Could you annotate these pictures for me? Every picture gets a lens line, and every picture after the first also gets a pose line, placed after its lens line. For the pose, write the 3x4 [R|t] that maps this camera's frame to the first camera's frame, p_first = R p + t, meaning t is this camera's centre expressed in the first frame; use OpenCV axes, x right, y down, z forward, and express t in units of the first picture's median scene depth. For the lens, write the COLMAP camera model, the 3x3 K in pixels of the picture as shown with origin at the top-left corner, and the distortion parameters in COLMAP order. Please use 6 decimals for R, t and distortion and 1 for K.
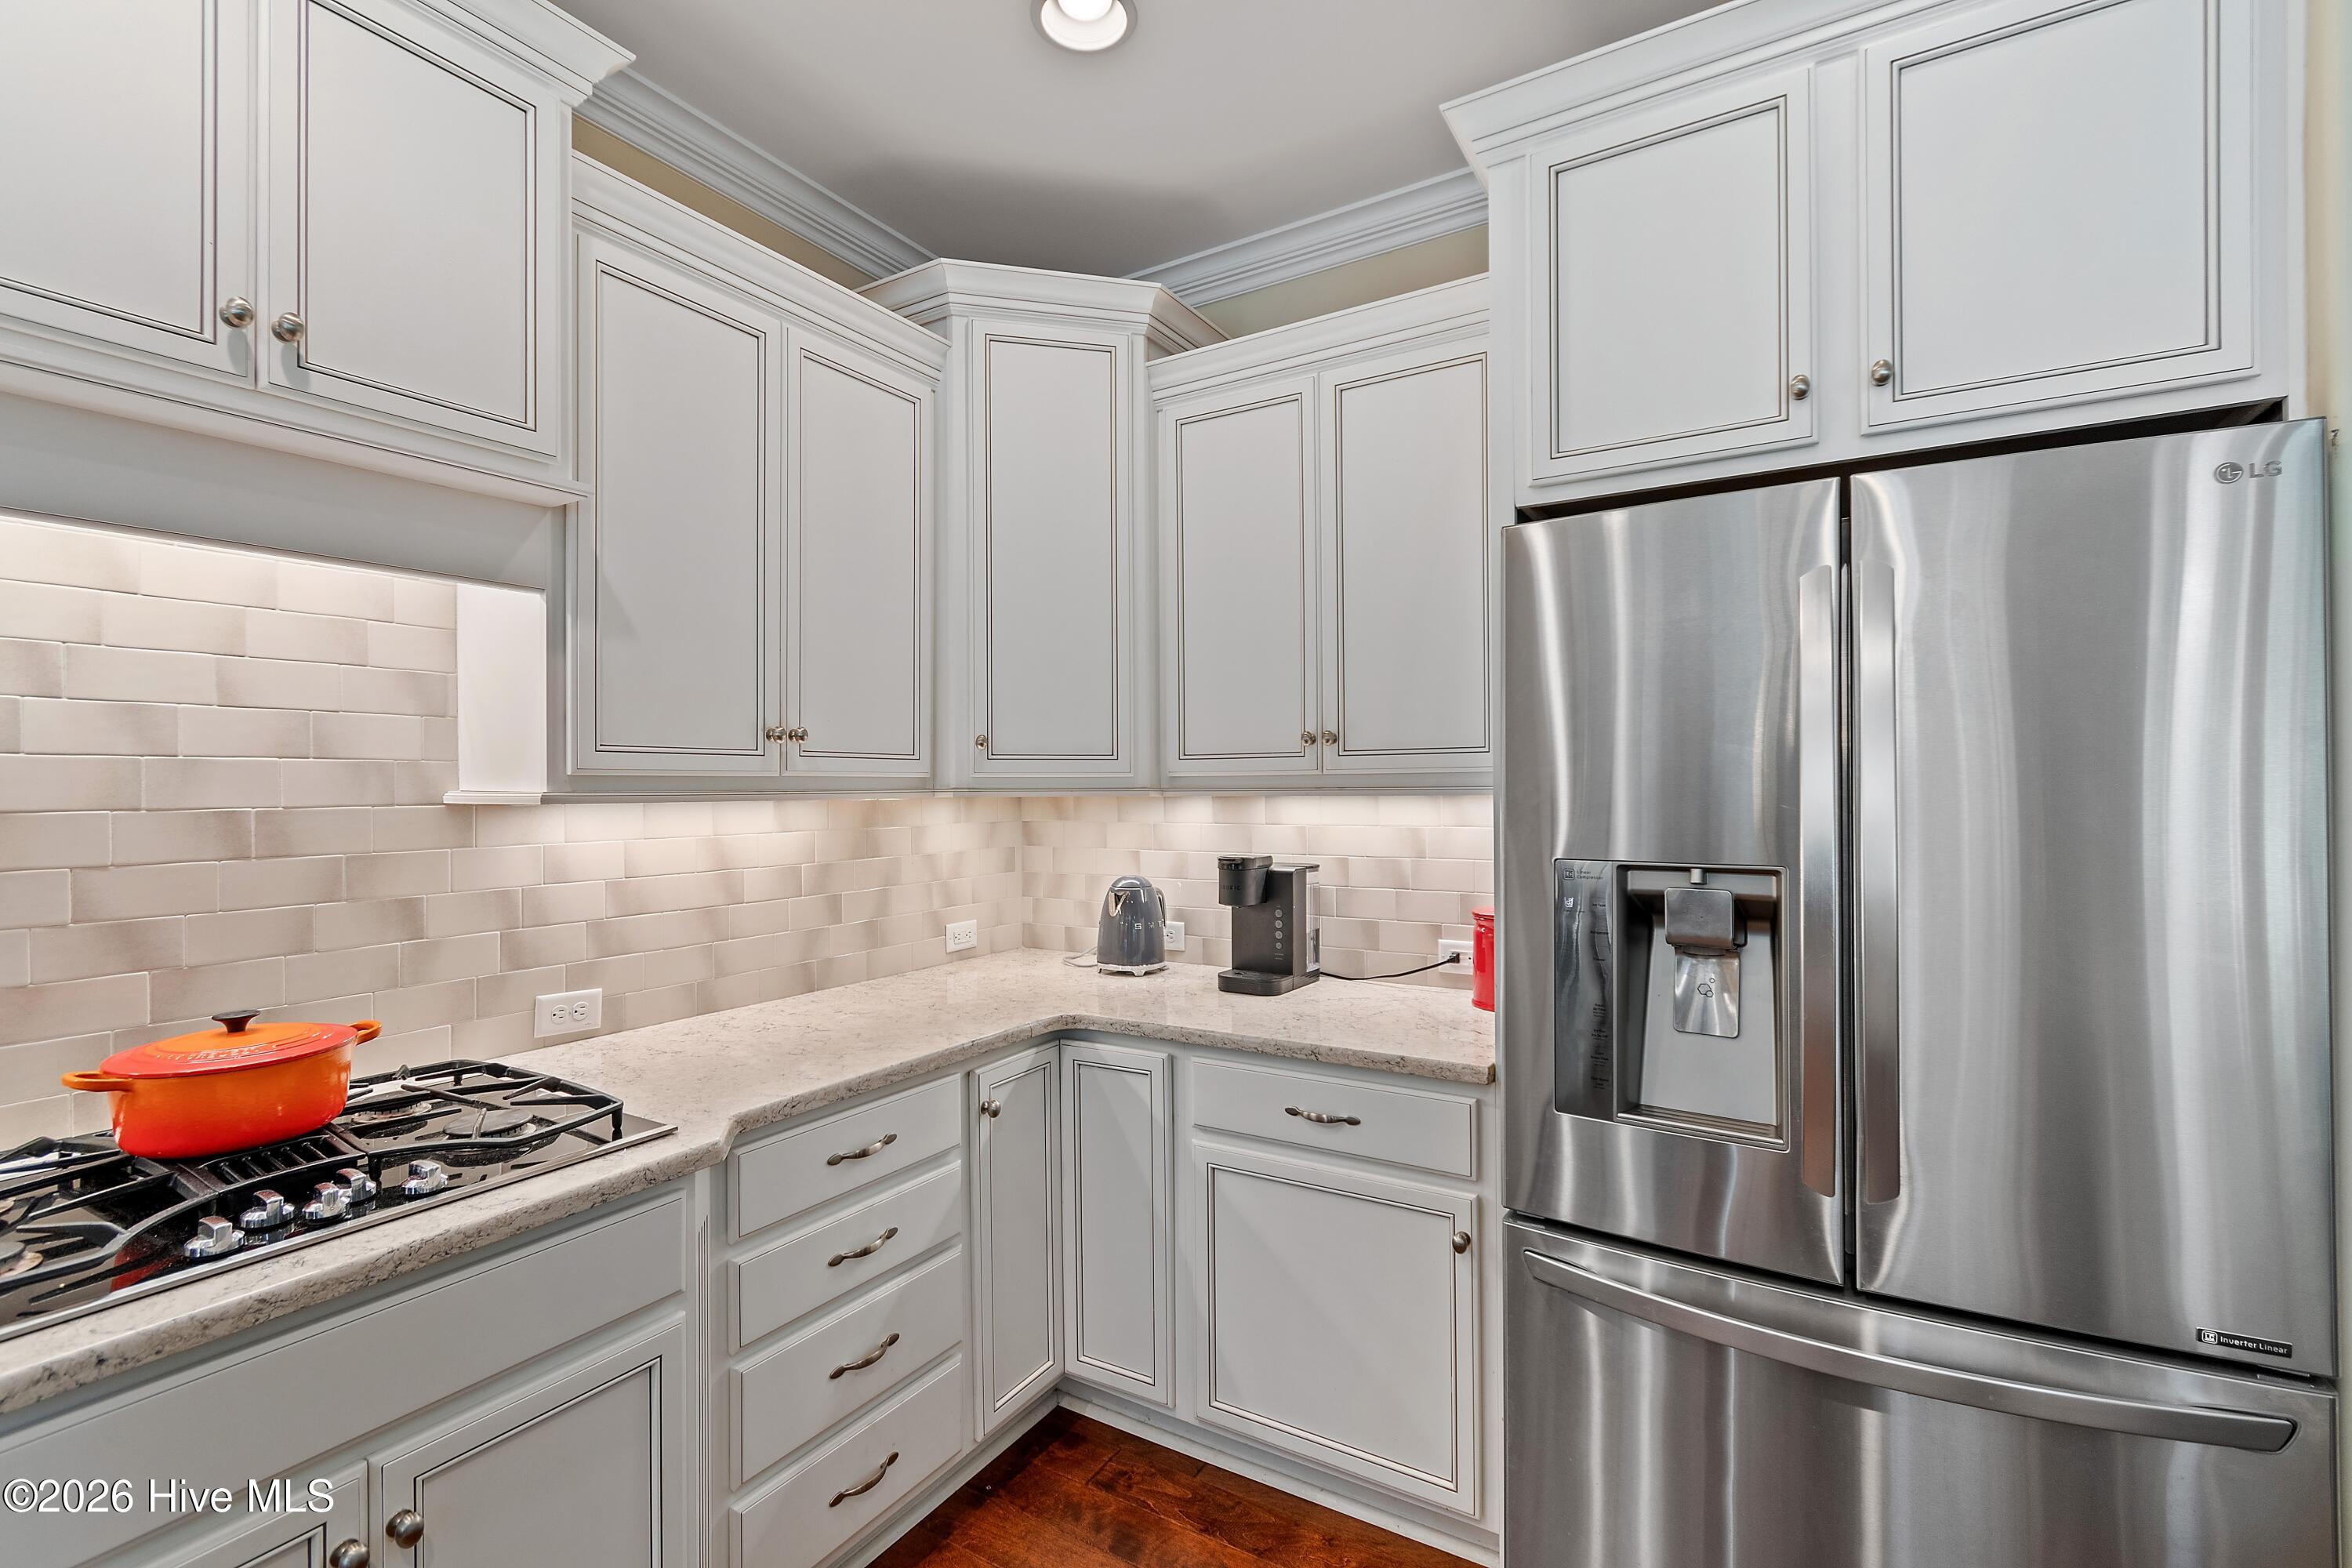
lens RADIAL K [[1036.0, 0, 1169.2], [0, 1036.0, 778.7], [0, 0, 1]] dist [0.004441, -0.003084]
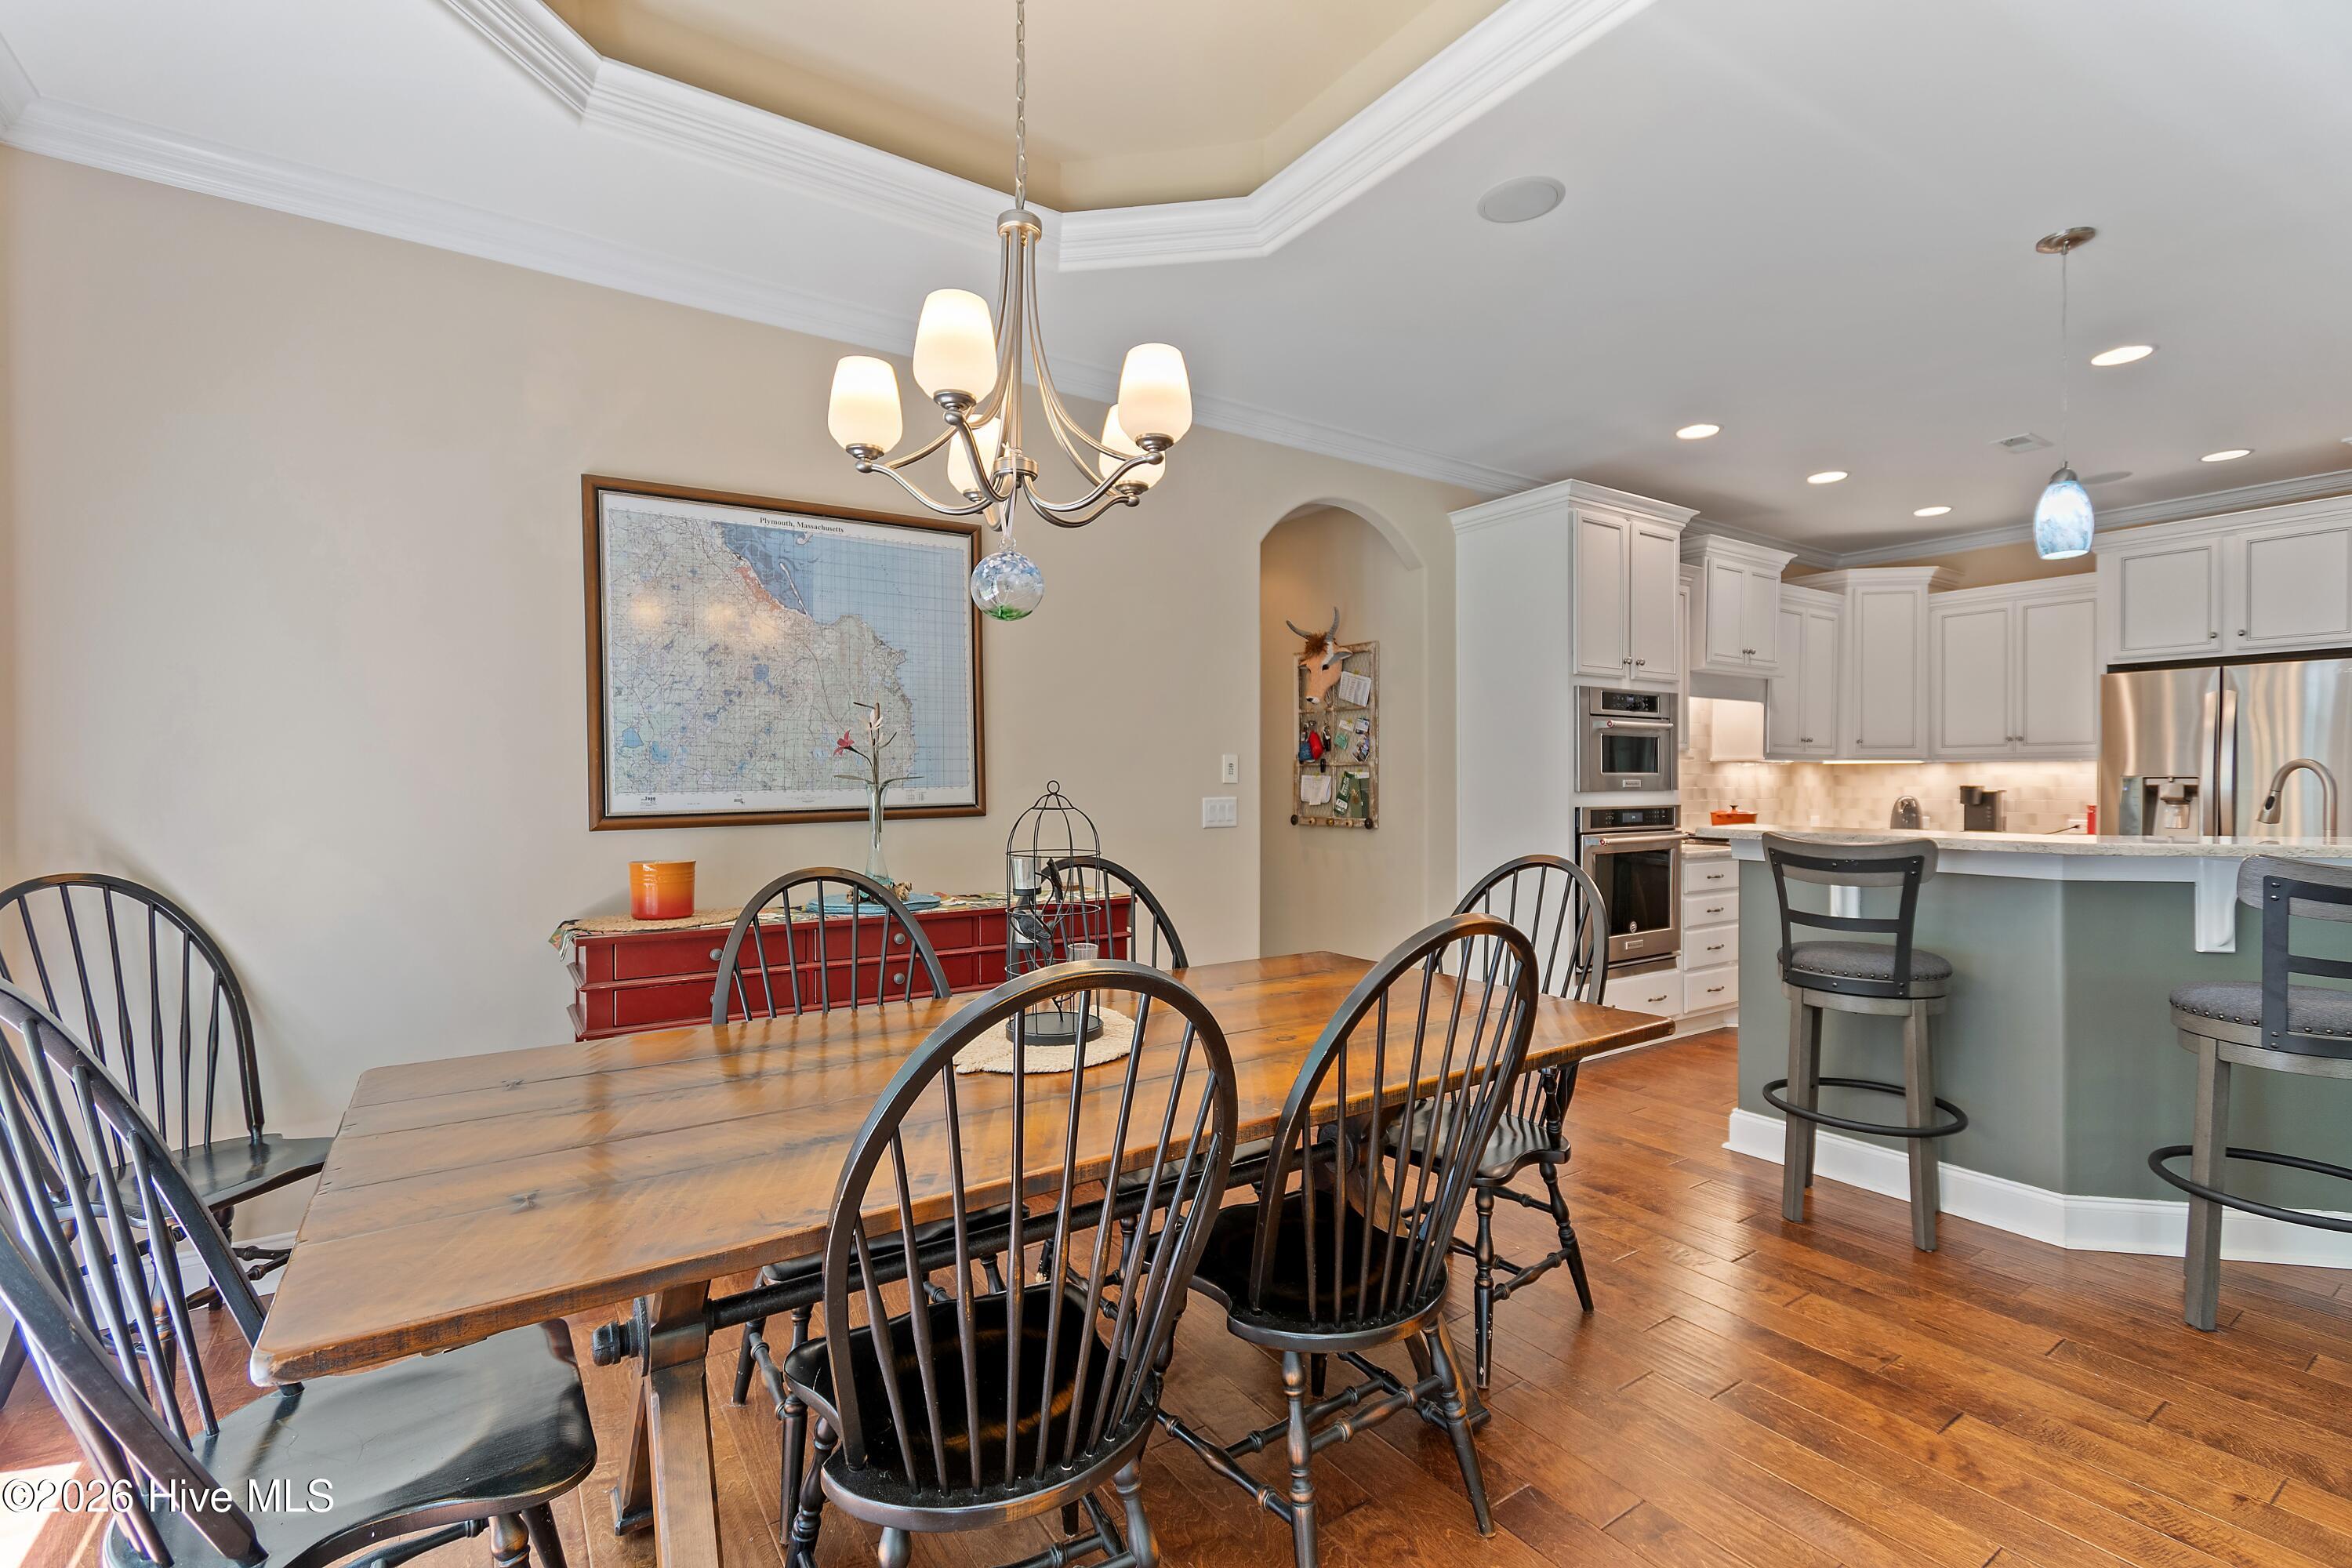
lens RADIAL K [[1036.0, 0, 1173.1], [0, 1036.0, 785.6], [0, 0, 1]] dist [0.004441, -0.003084]
pose [[0.907098, 0.007293, -0.420855, -0.643891], [-0.000747, 0.999876, 0.015717, 0.037384], [0.420918, -0.013942, 0.906992, -2.168333]]
